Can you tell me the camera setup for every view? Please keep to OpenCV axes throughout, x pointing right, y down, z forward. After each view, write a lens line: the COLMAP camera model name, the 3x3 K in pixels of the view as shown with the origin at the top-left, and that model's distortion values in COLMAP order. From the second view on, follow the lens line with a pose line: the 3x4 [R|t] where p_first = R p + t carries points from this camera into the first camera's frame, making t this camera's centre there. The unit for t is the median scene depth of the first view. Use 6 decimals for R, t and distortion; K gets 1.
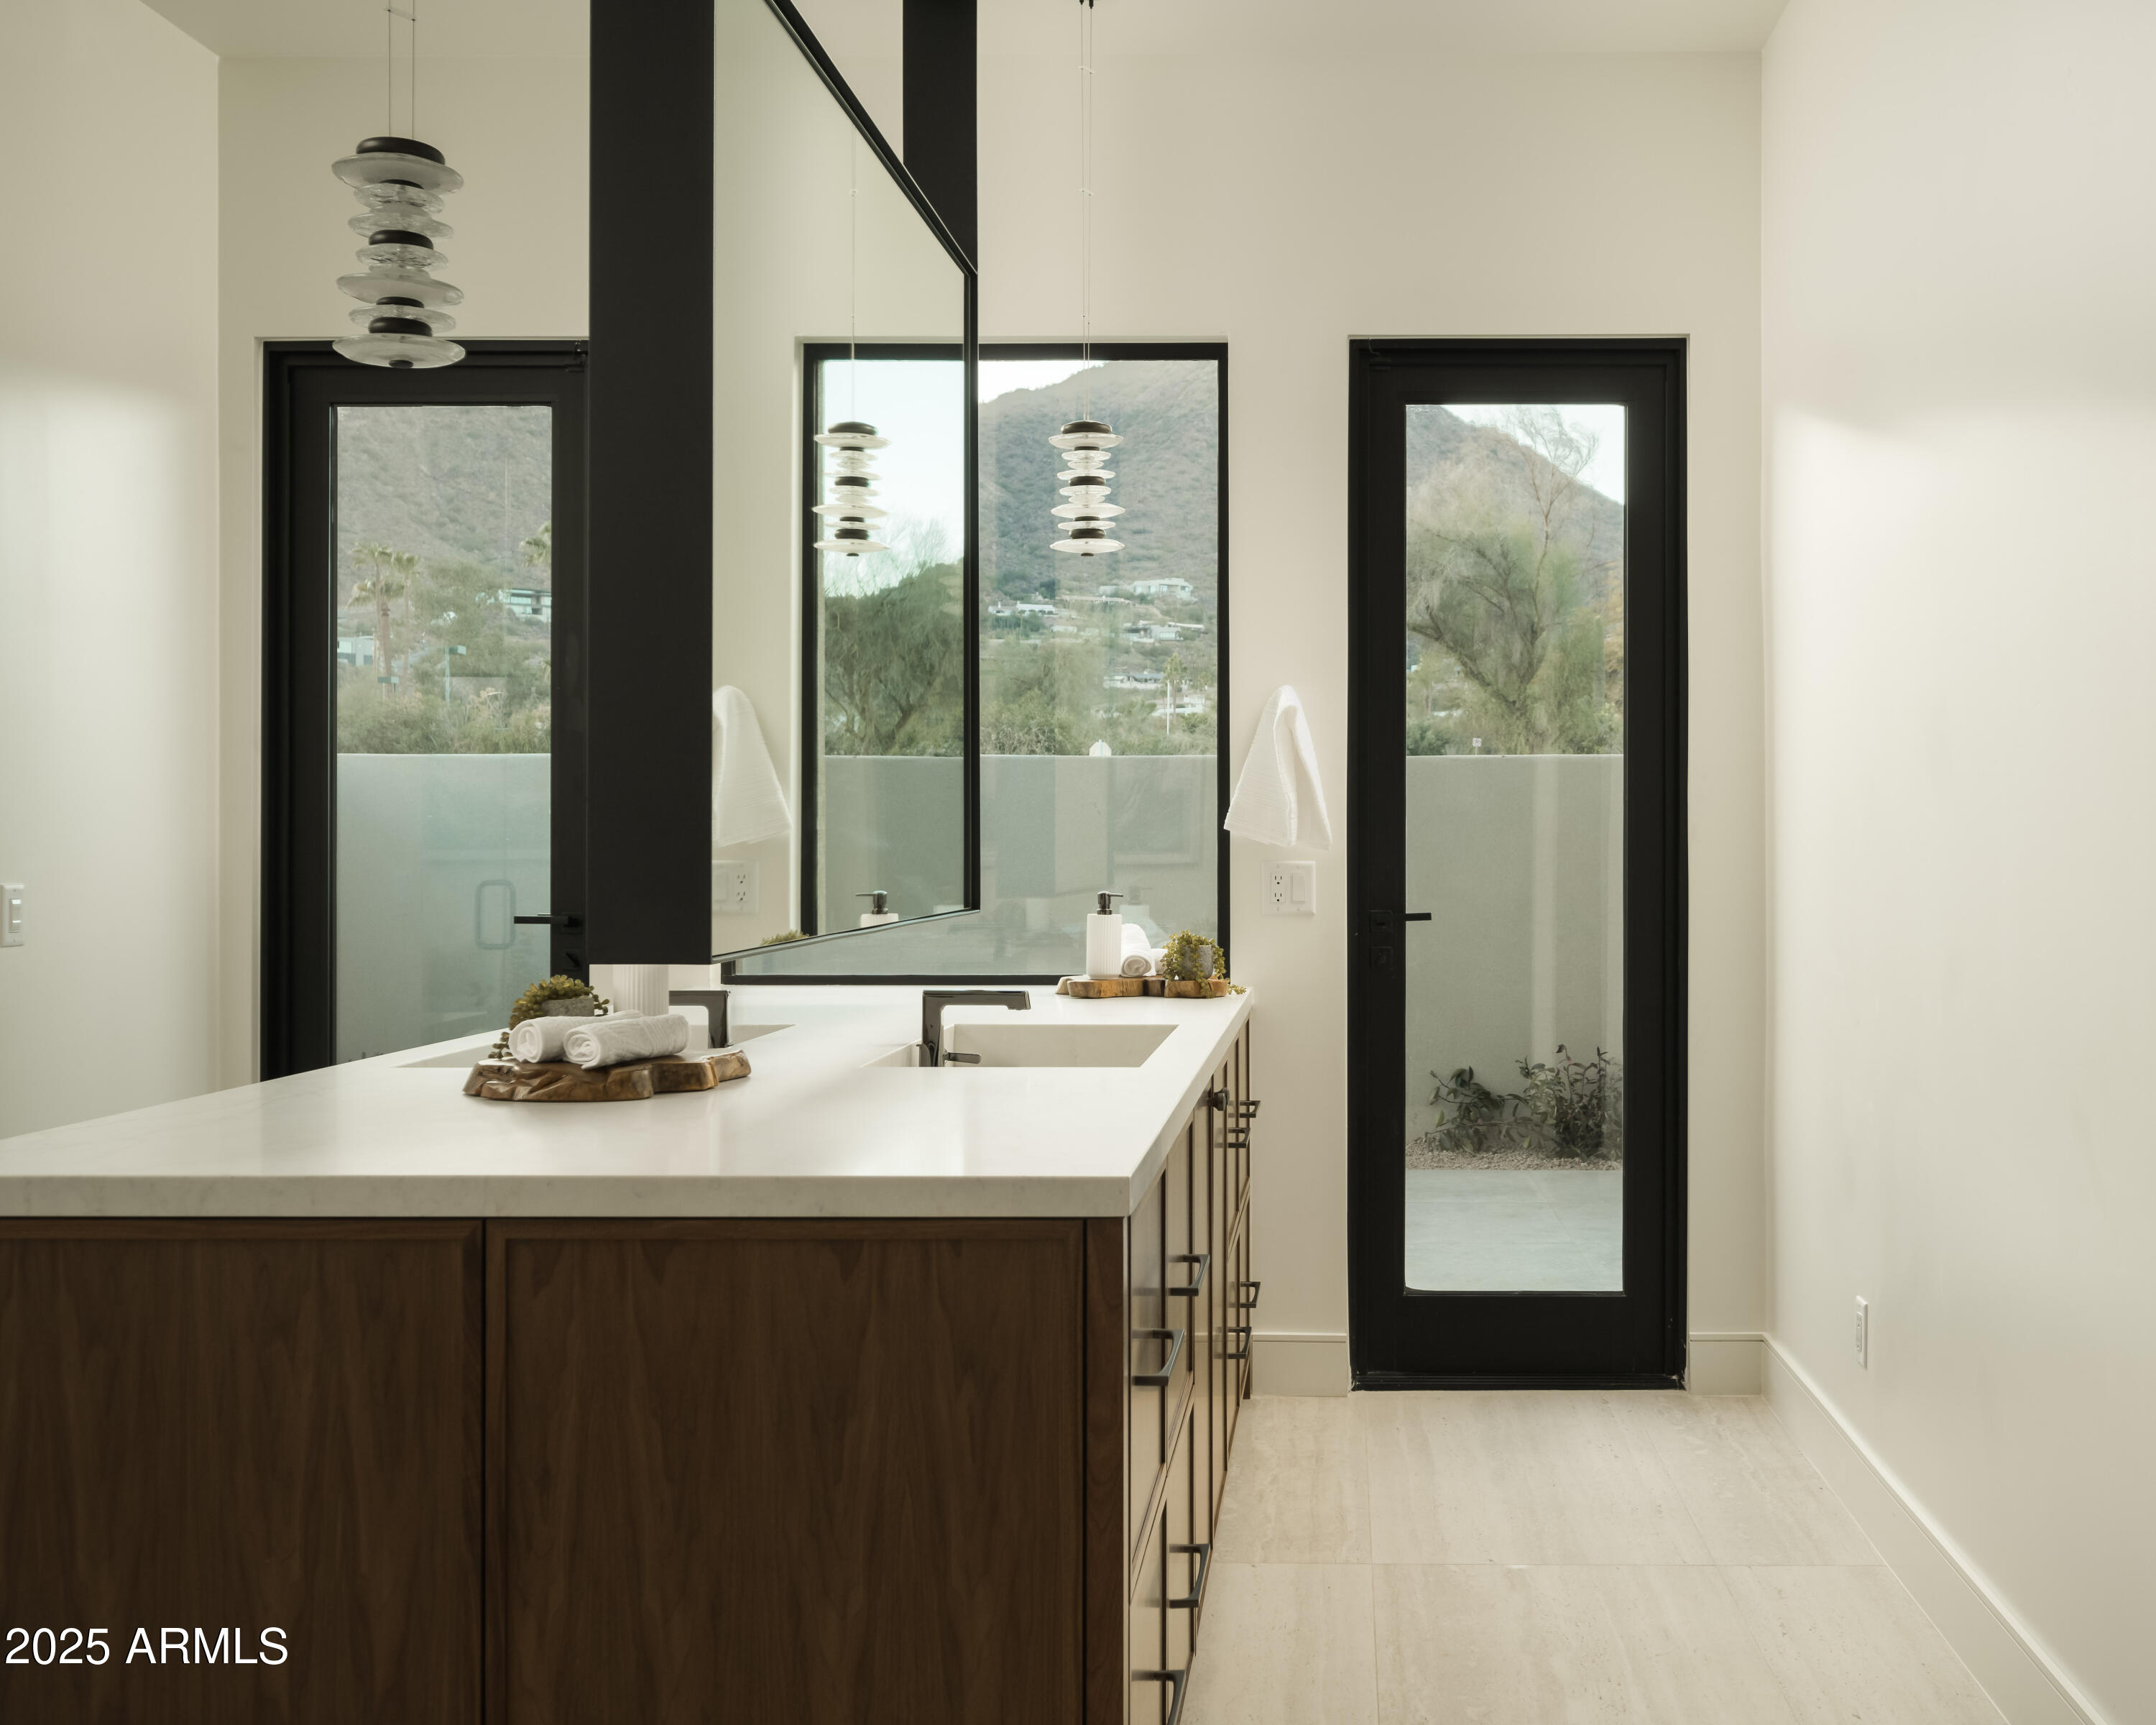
lens RADIAL K [[2228.7, 0, 1077.9], [0, 2228.7, 850.4], [0, 0, 1]] dist [-0.020982, 0.000000]
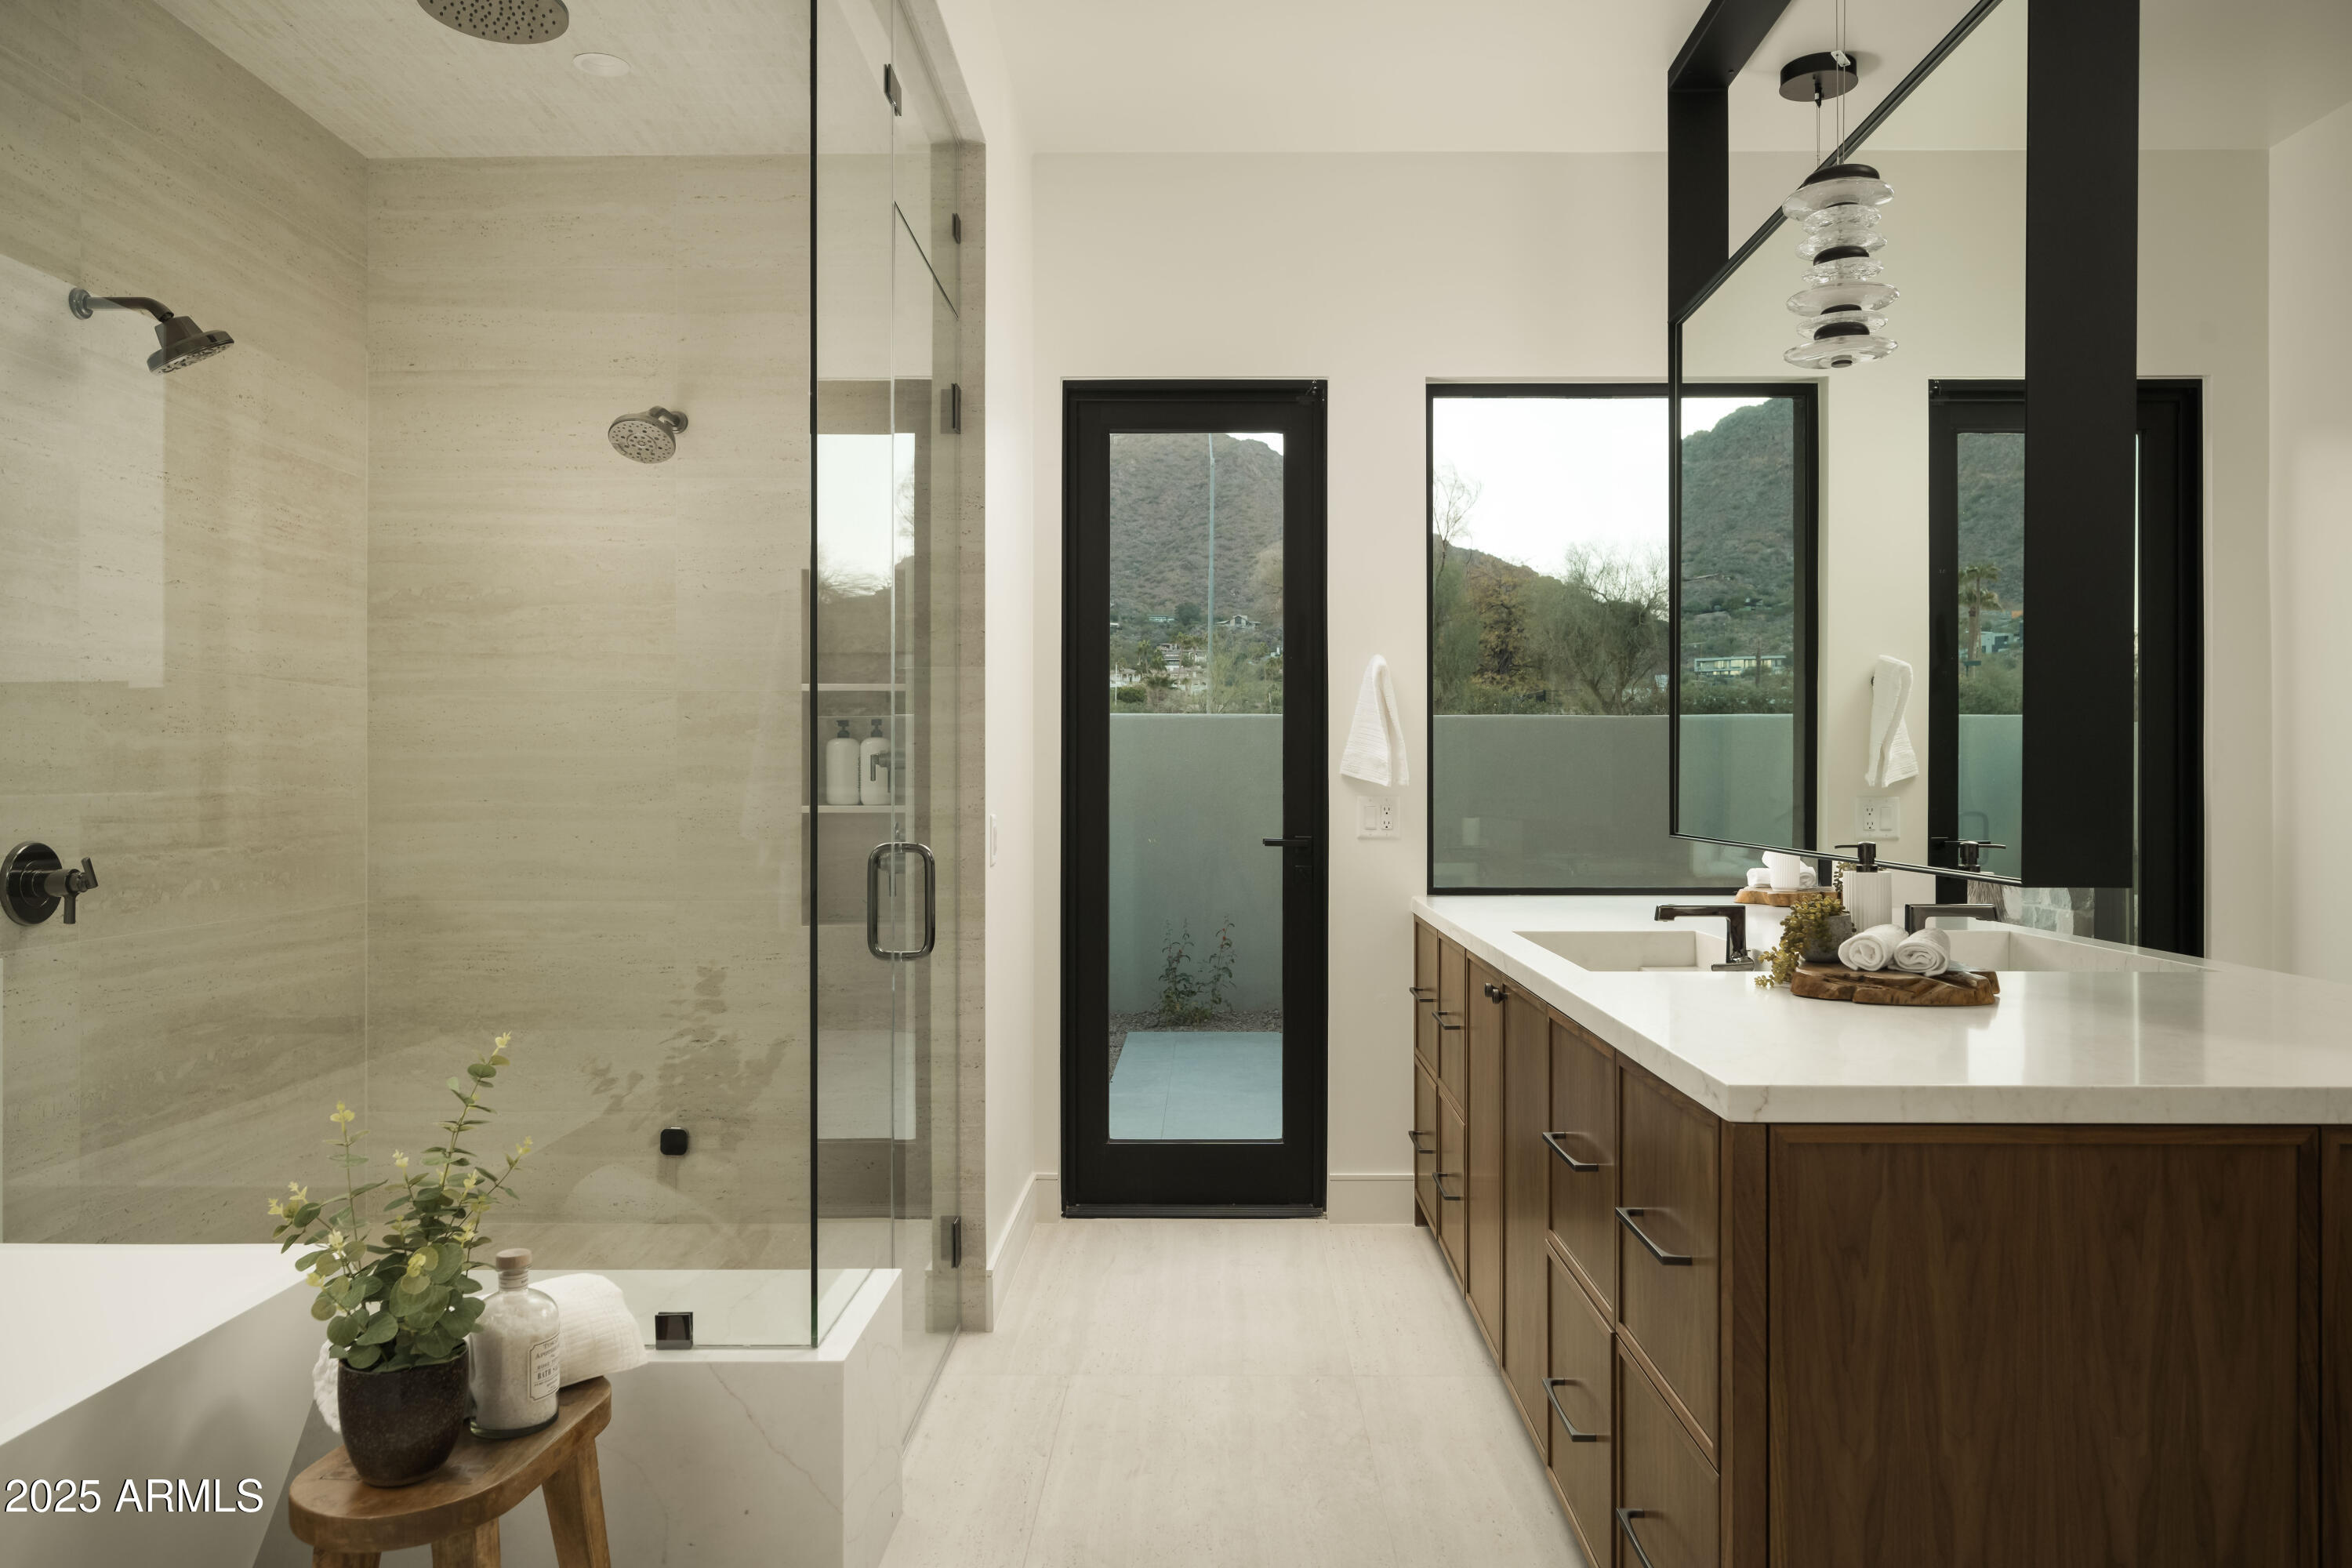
lens RADIAL K [[1656.1, 0, 1176.0], [0, 1656.1, 781.8], [0, 0, 1]] dist [0.006170, 0.000578]
pose [[0.999997, 0.002454, 0.000650, -0.831269], [-0.002452, 0.999992, -0.003297, -0.000227], [-0.000658, 0.003296, 0.999994, 0.178620]]
